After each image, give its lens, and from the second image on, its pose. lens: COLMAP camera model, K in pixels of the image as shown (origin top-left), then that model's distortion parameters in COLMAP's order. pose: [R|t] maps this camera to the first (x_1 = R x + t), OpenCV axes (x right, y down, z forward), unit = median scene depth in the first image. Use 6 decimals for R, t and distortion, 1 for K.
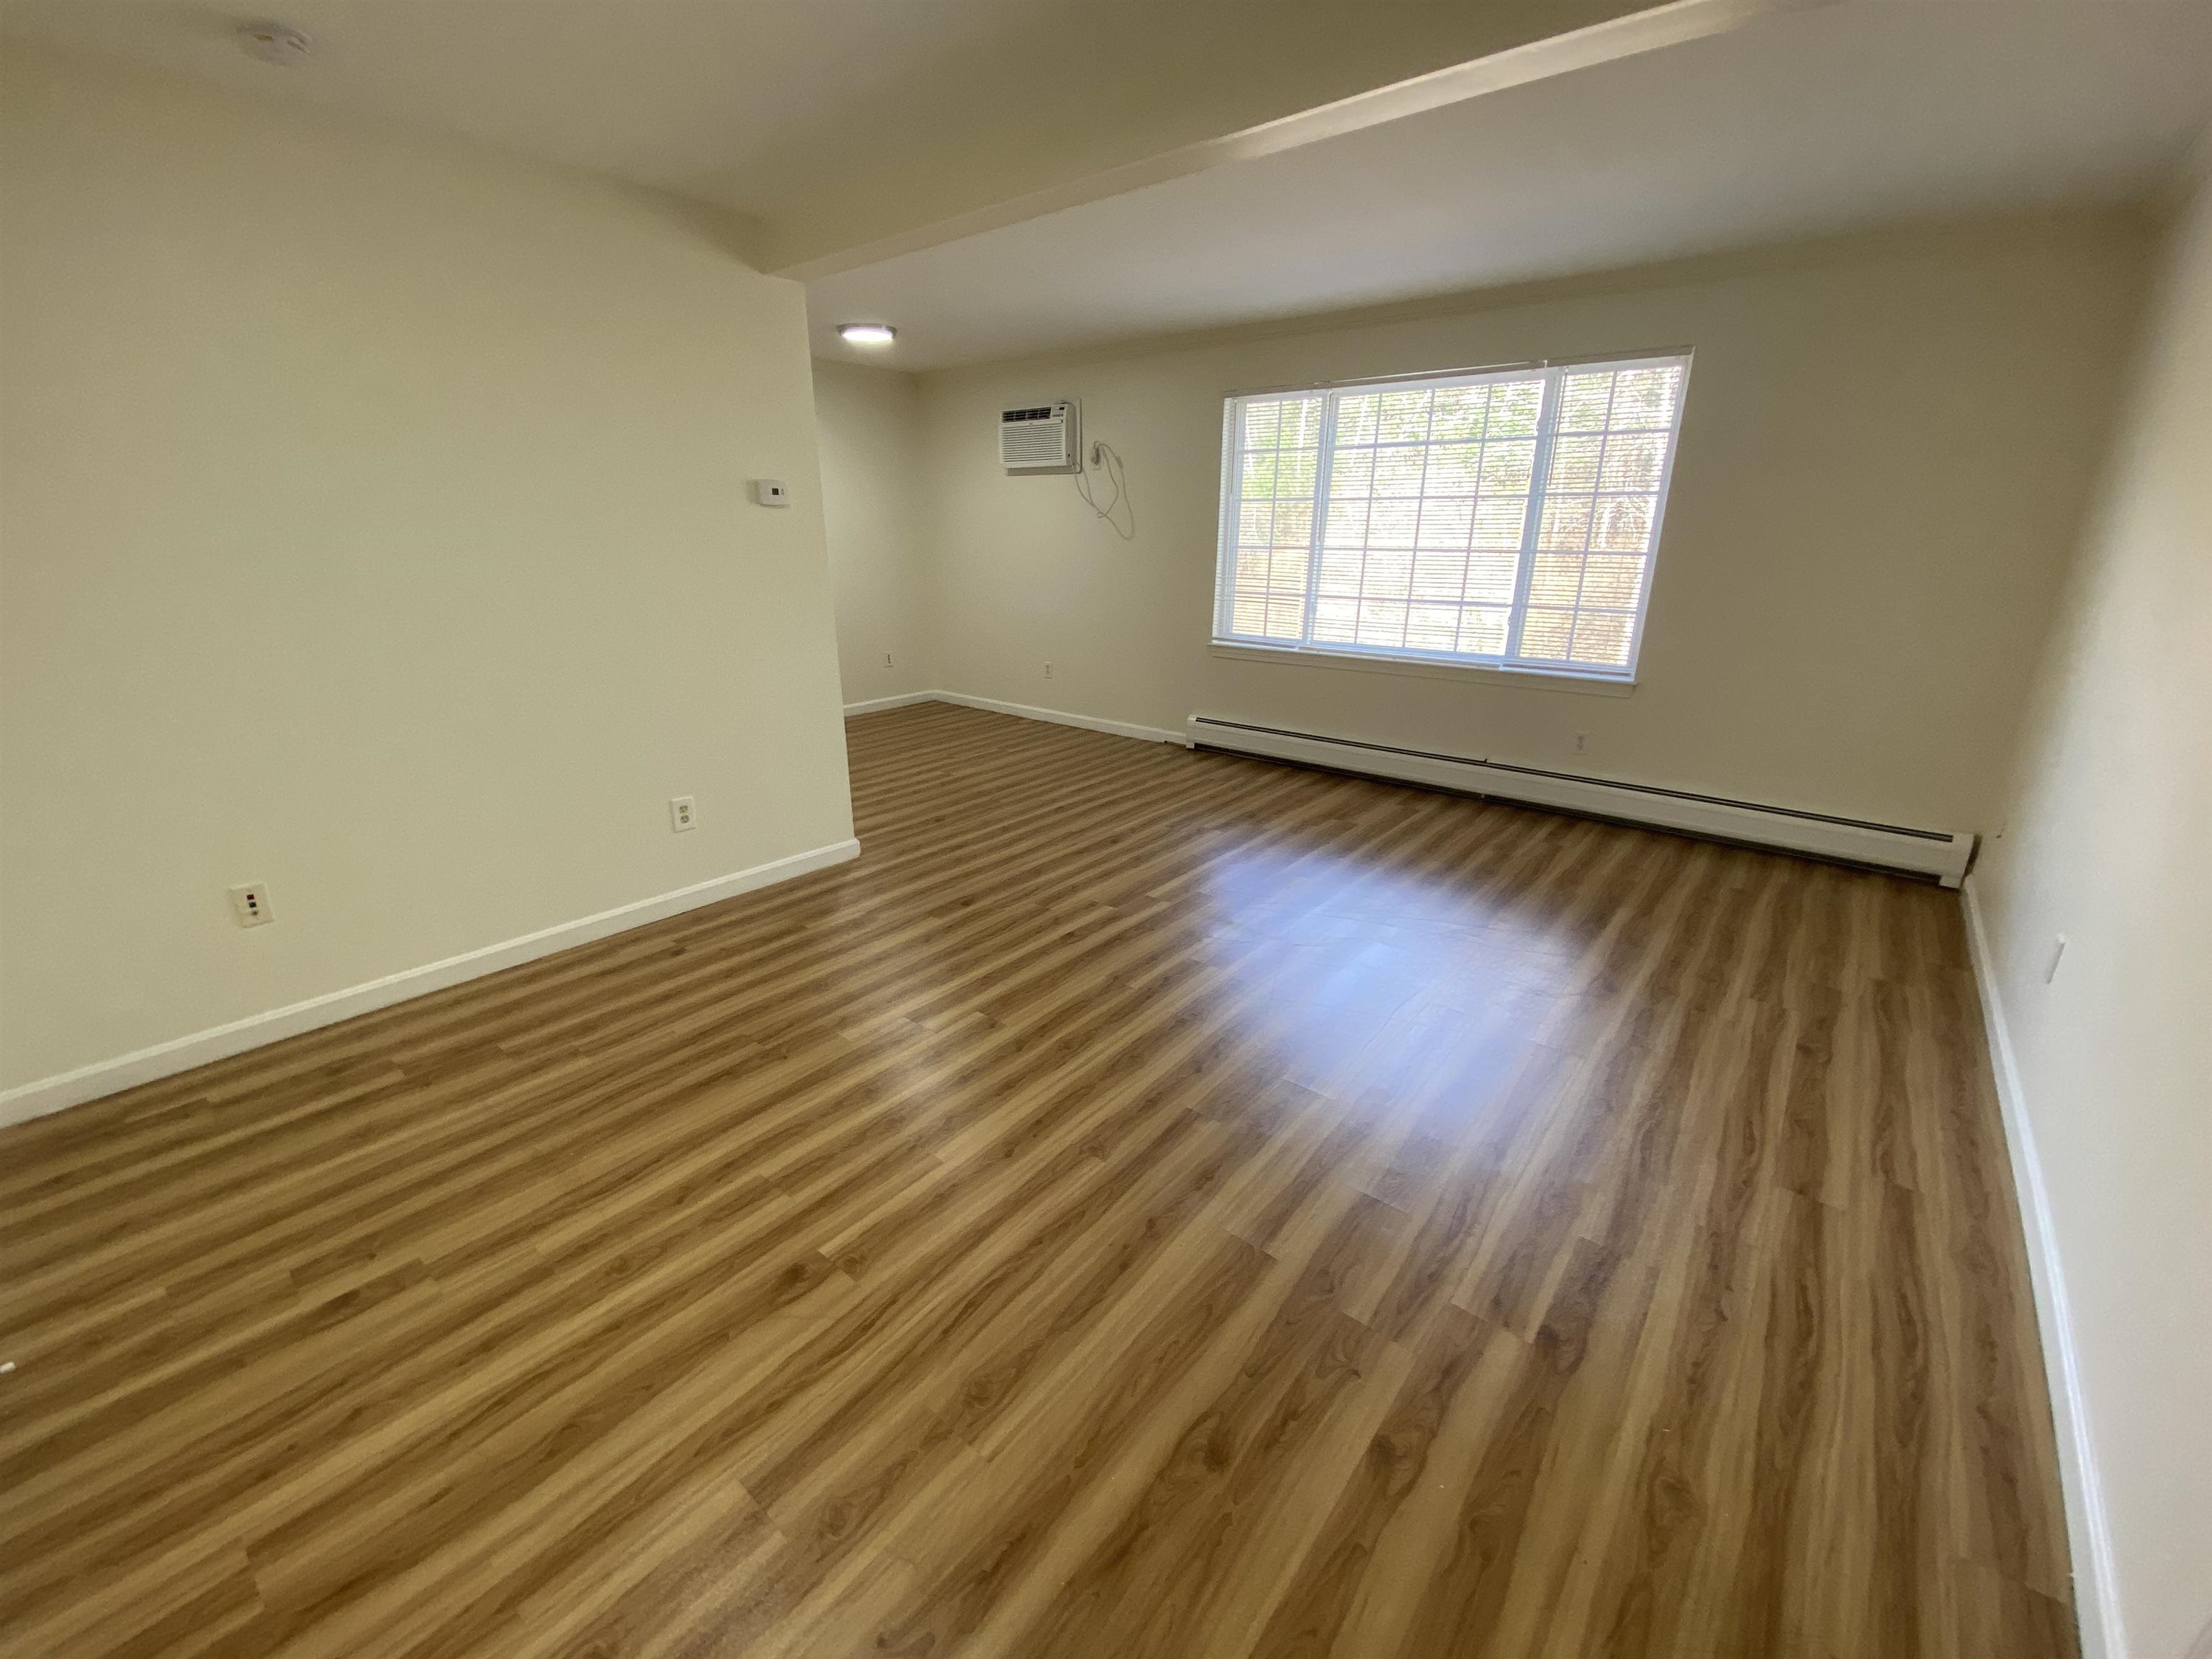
lens RADIAL K [[889.8, 0, 1105.1], [0, 889.8, 818.8], [0, 0, 1]] dist [0.000479, -0.000696]
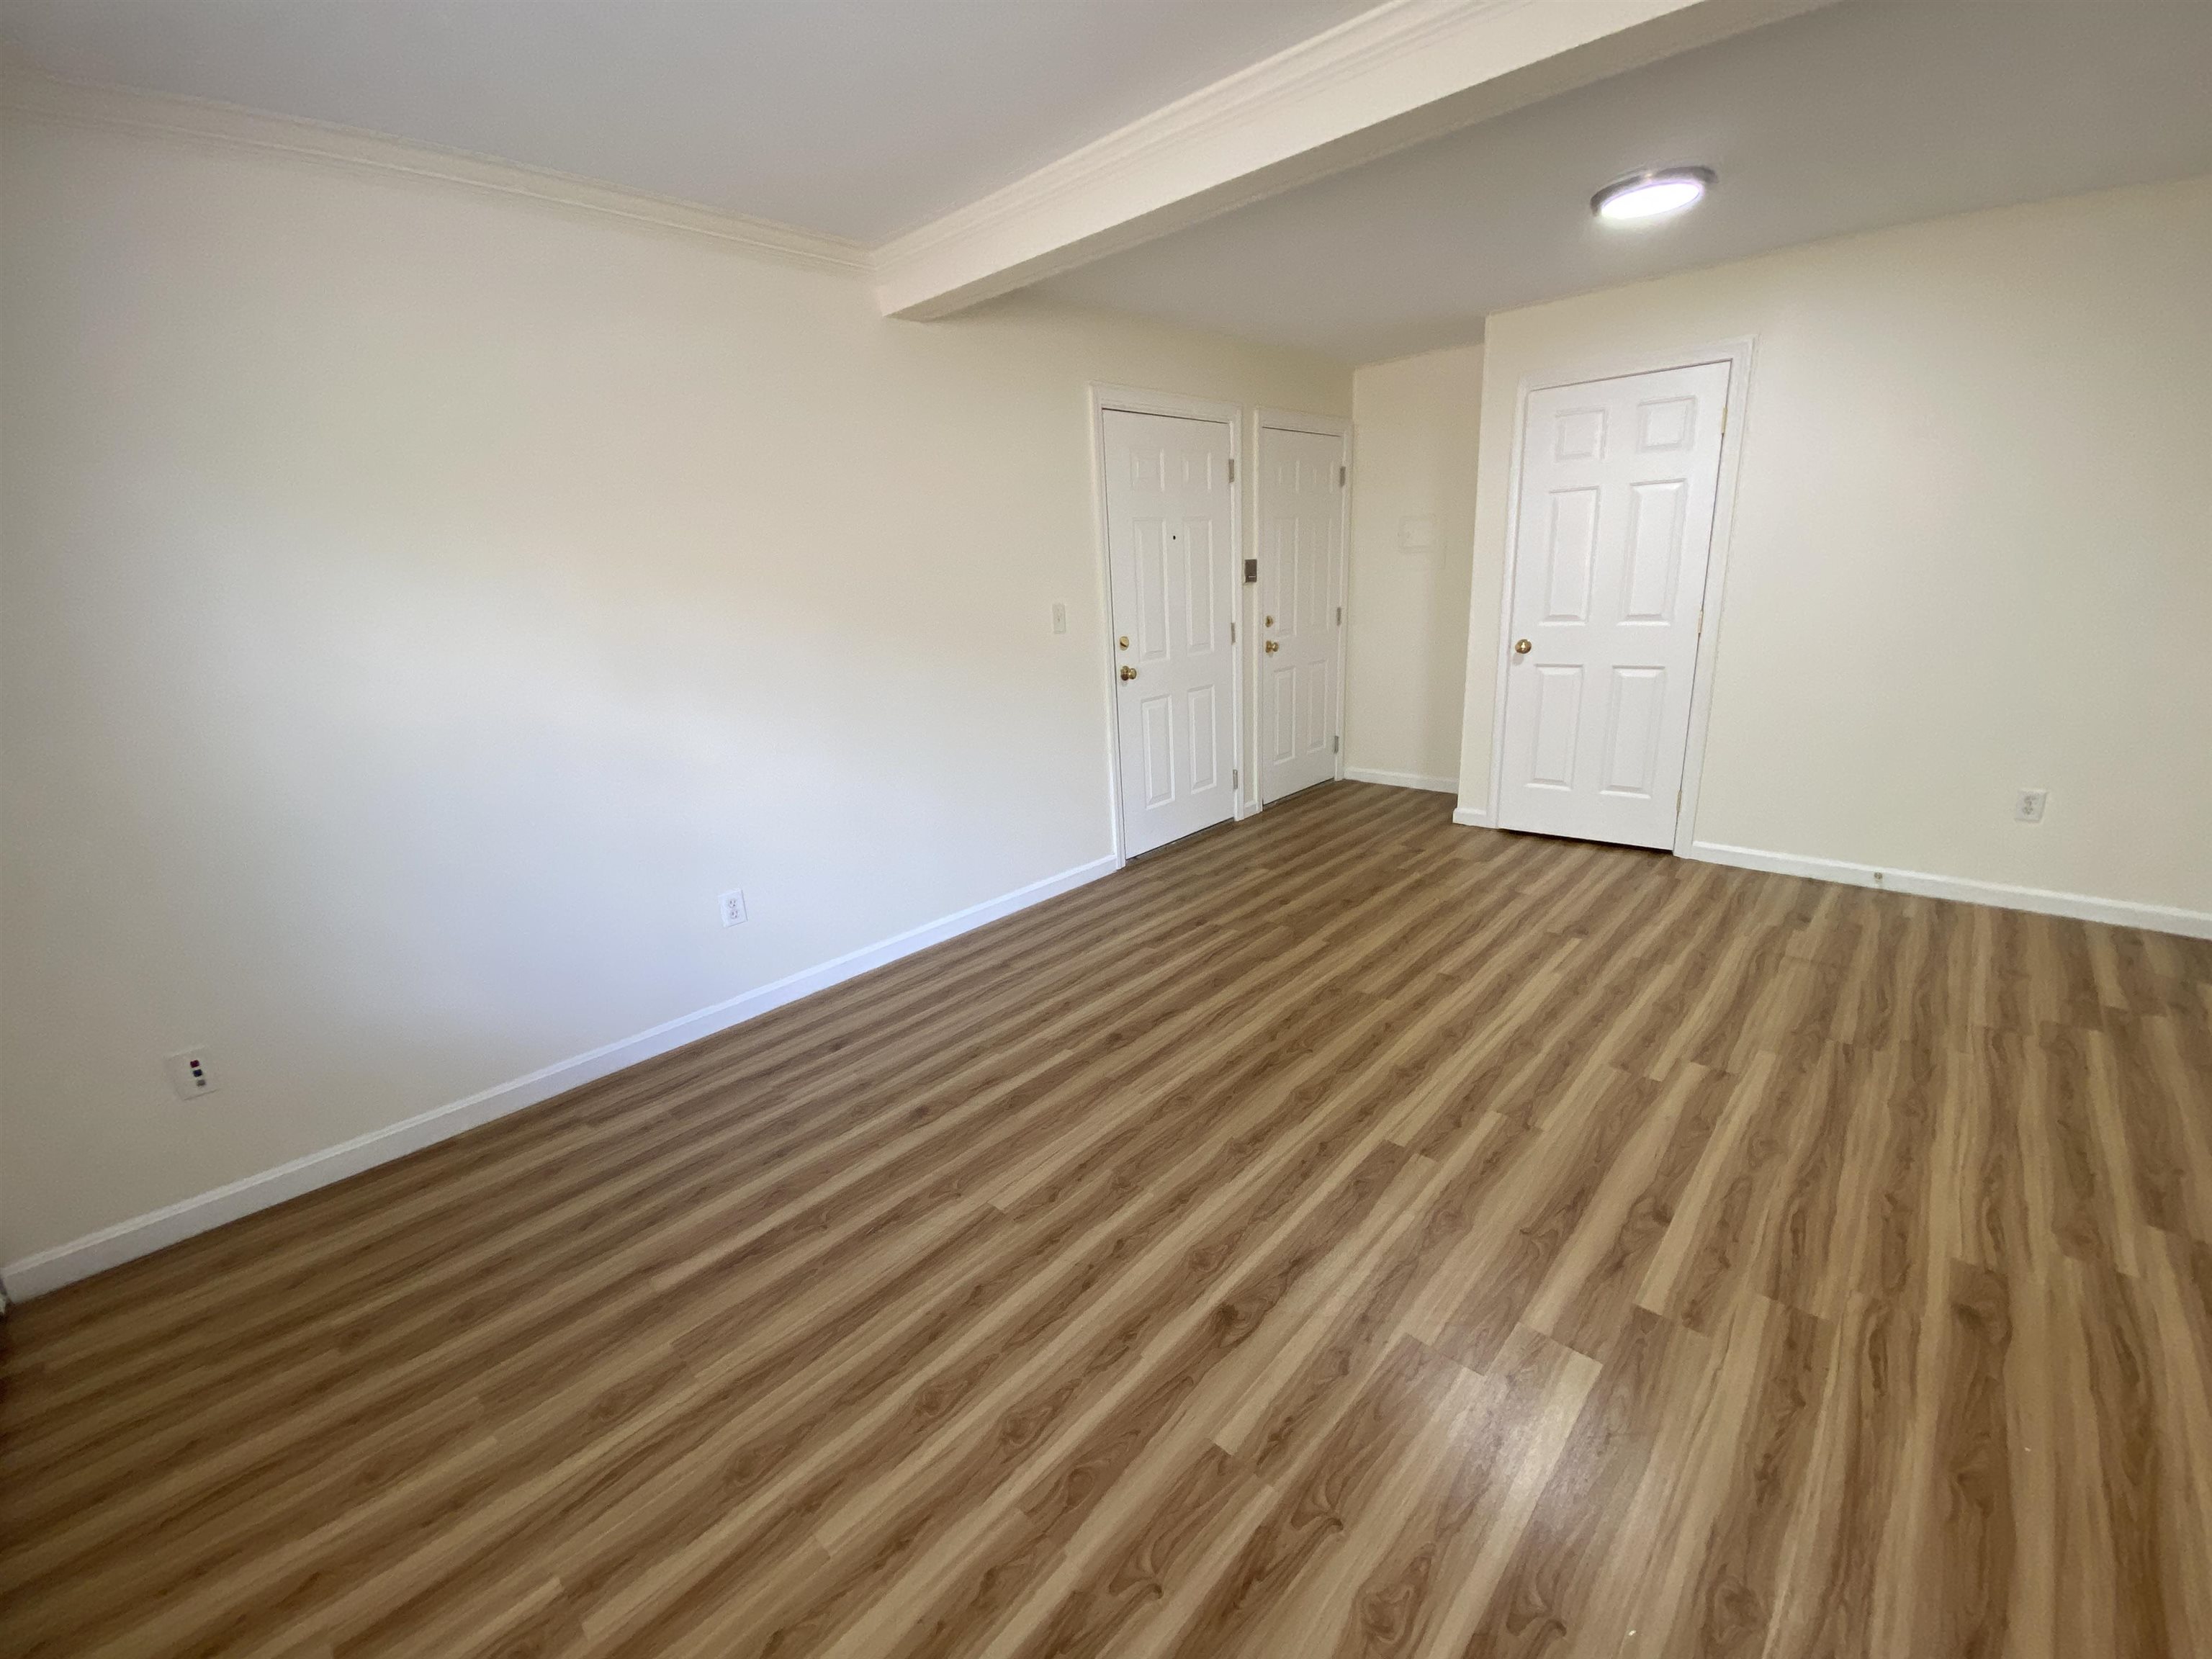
lens RADIAL K [[898.9, 0, 1105.7], [0, 898.9, 823.8], [0, 0, 1]] dist [0.041116, -0.033395]
pose [[-0.996836, 0.028447, 0.074227, 0.413272], [0.065259, 0.826039, 0.559822, -0.670845], [-0.045390, 0.562894, -0.825282, 2.026417]]
